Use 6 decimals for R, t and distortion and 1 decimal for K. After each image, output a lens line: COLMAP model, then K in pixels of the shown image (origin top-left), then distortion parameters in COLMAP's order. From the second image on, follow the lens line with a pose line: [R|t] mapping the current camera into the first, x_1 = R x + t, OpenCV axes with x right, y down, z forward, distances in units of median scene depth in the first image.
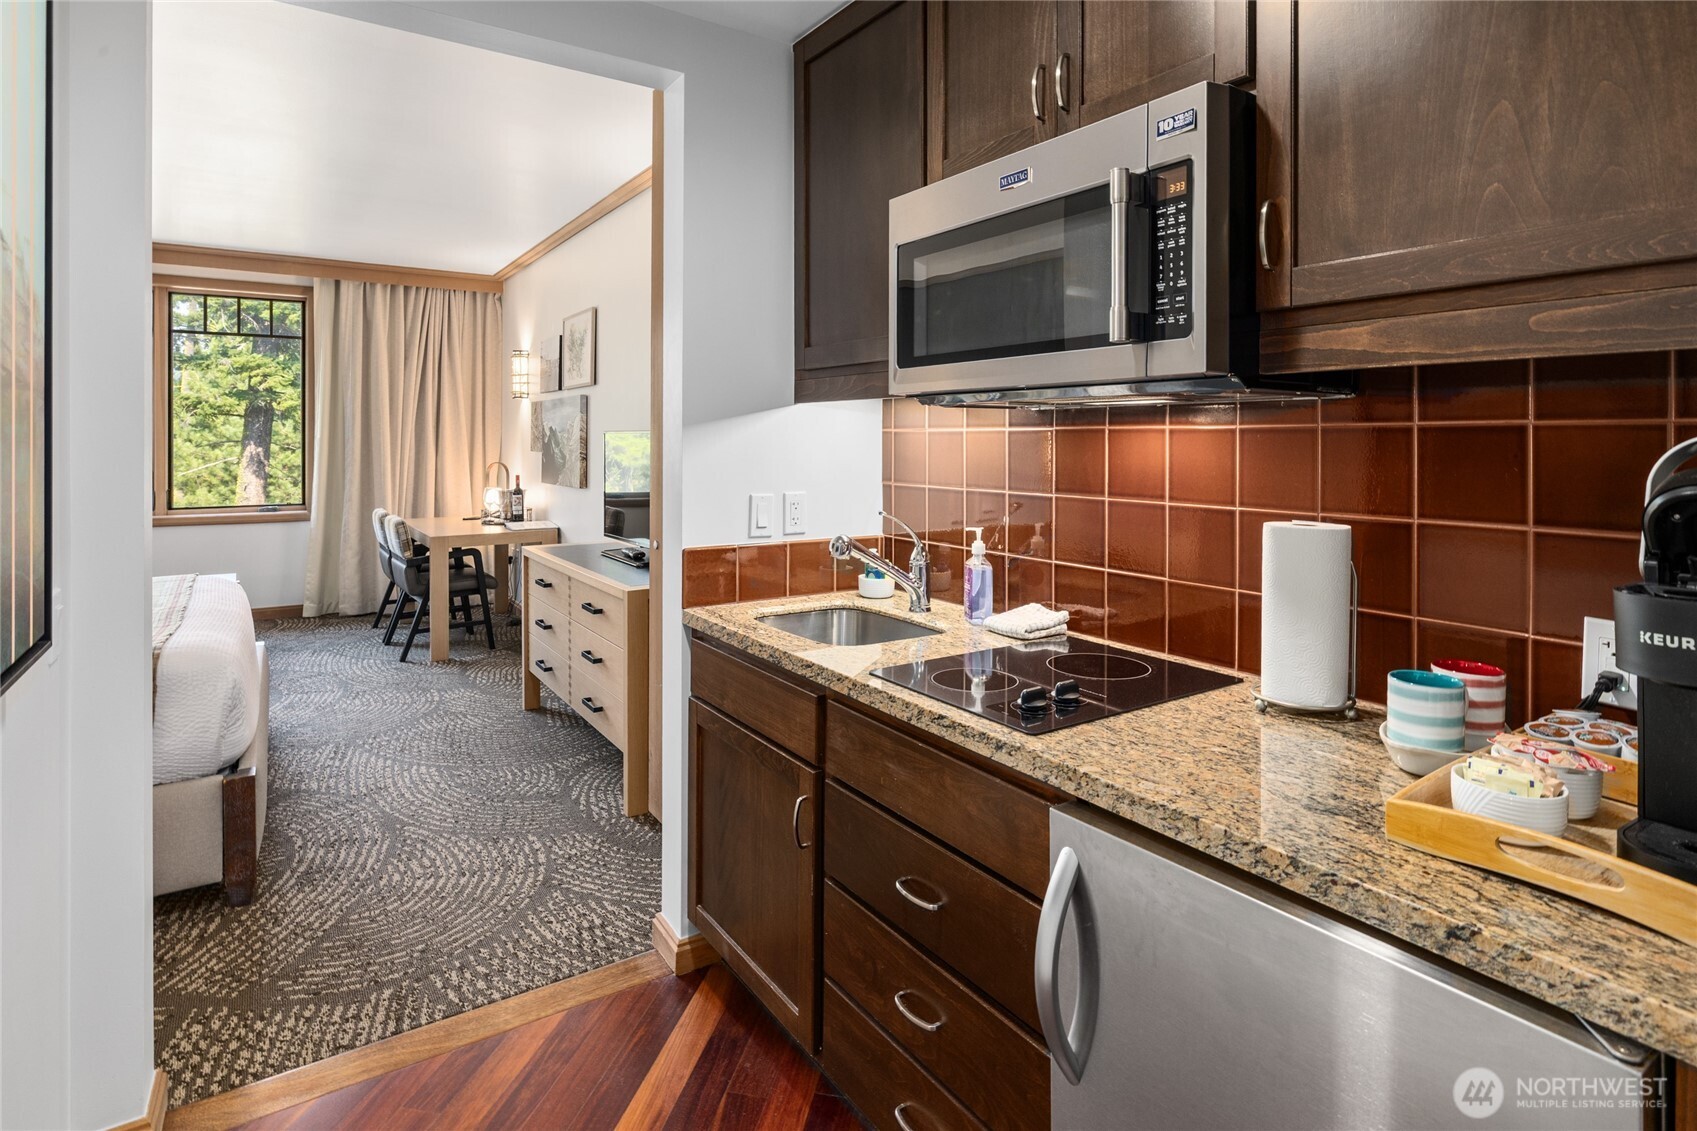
lens RADIAL K [[894.1, 0, 835.8], [0, 894.1, 436.8], [0, 0, 1]] dist [-0.007300, 0.002511]
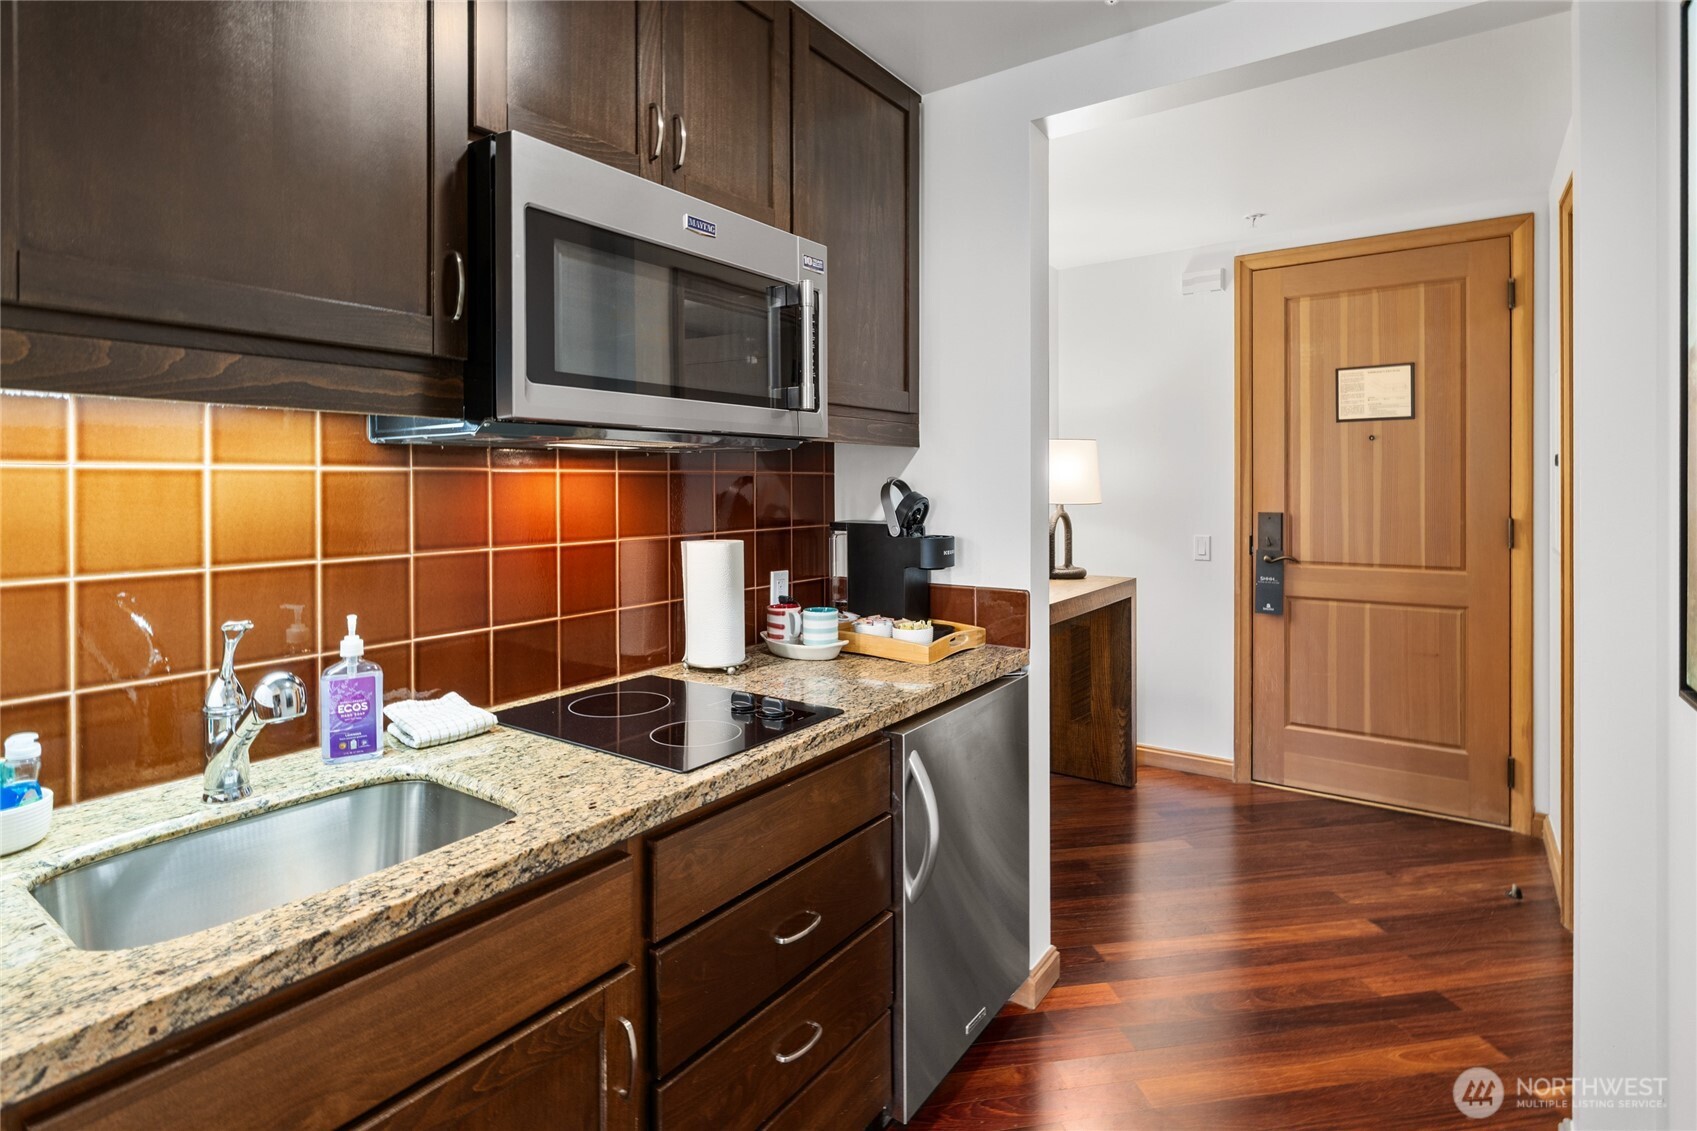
lens RADIAL K [[826.2, 0, 888.1], [0, 826.2, 490.7], [0, 0, 1]] dist [-0.000629, -0.000050]
pose [[-0.388217, -0.010288, 0.921511, -0.524777], [-0.001627, 0.999944, 0.010478, 0.001376], [-0.921567, 0.002569, -0.388212, 0.819530]]
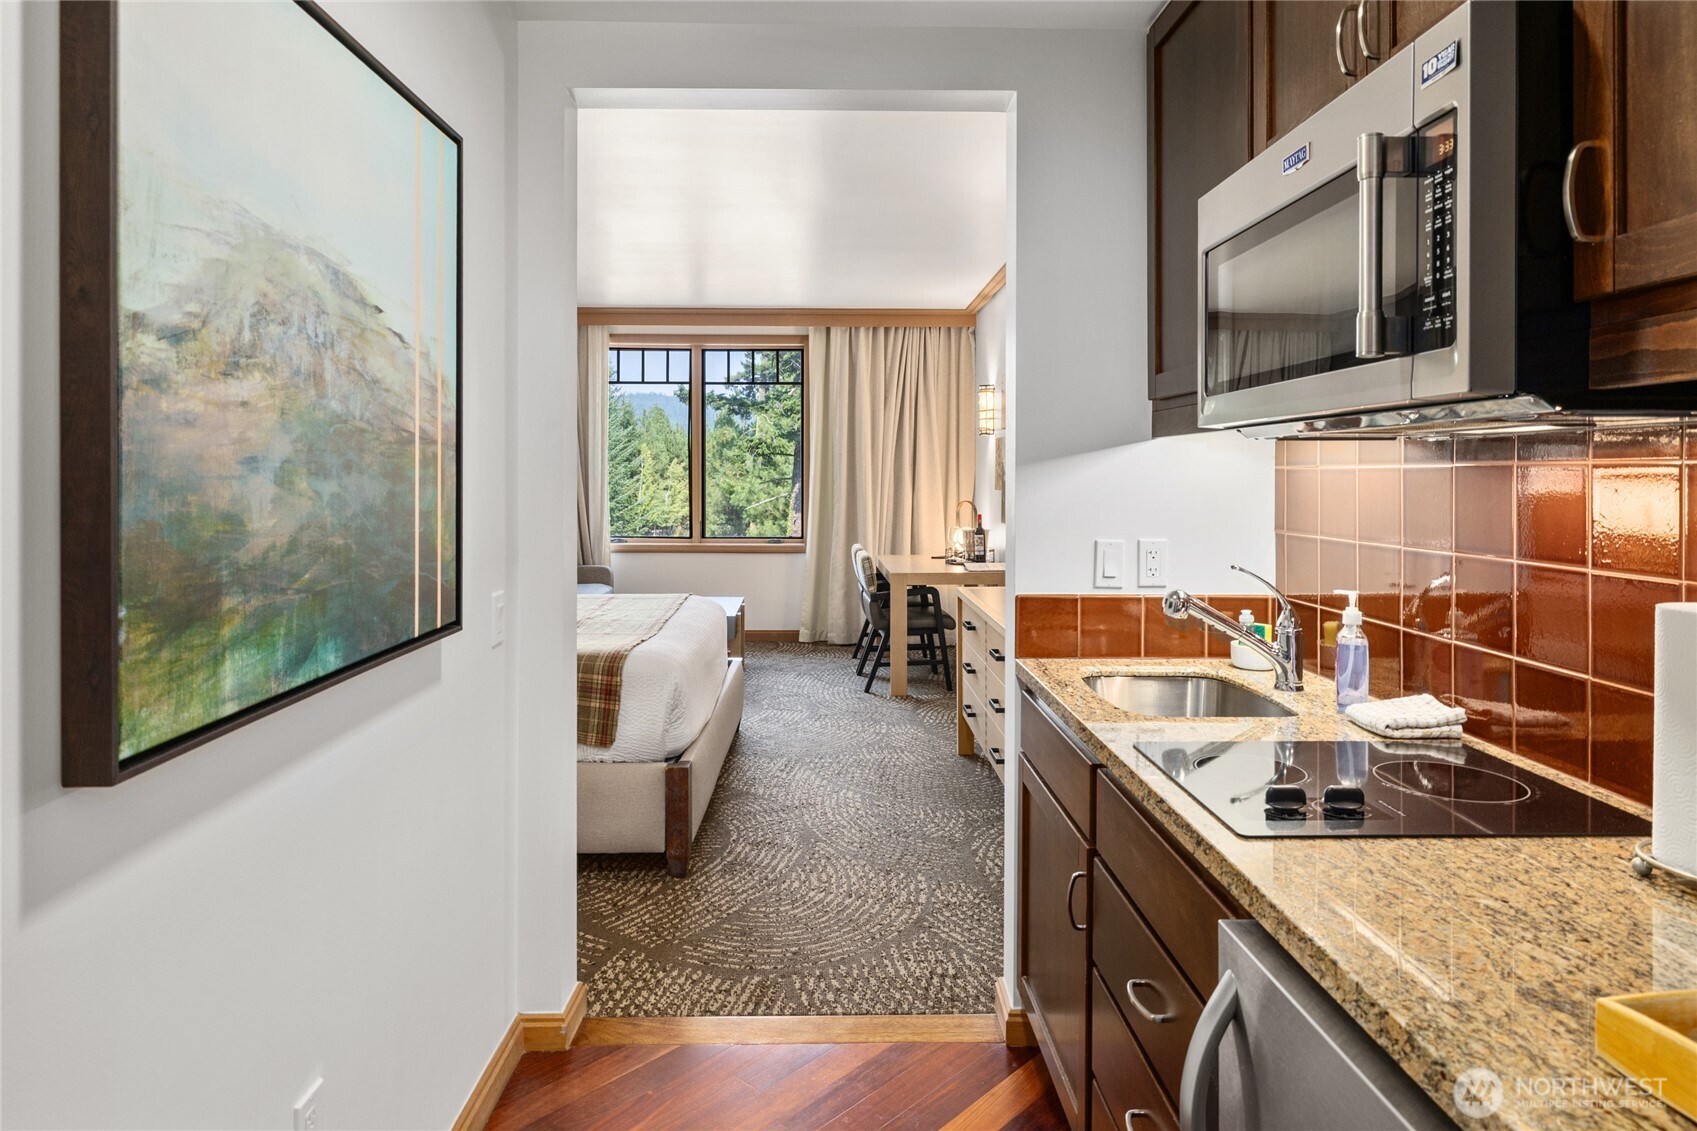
lens RADIAL K [[998.7, 0, 825.9], [0, 998.7, 470.2], [0, 0, 1]] dist [0.000209, 0.000467]
pose [[0.839503, -0.003892, -0.543342, 0.234535], [0.002196, 0.999990, -0.003770, -0.002686], [0.543351, 0.001972, 0.839503, 0.004907]]
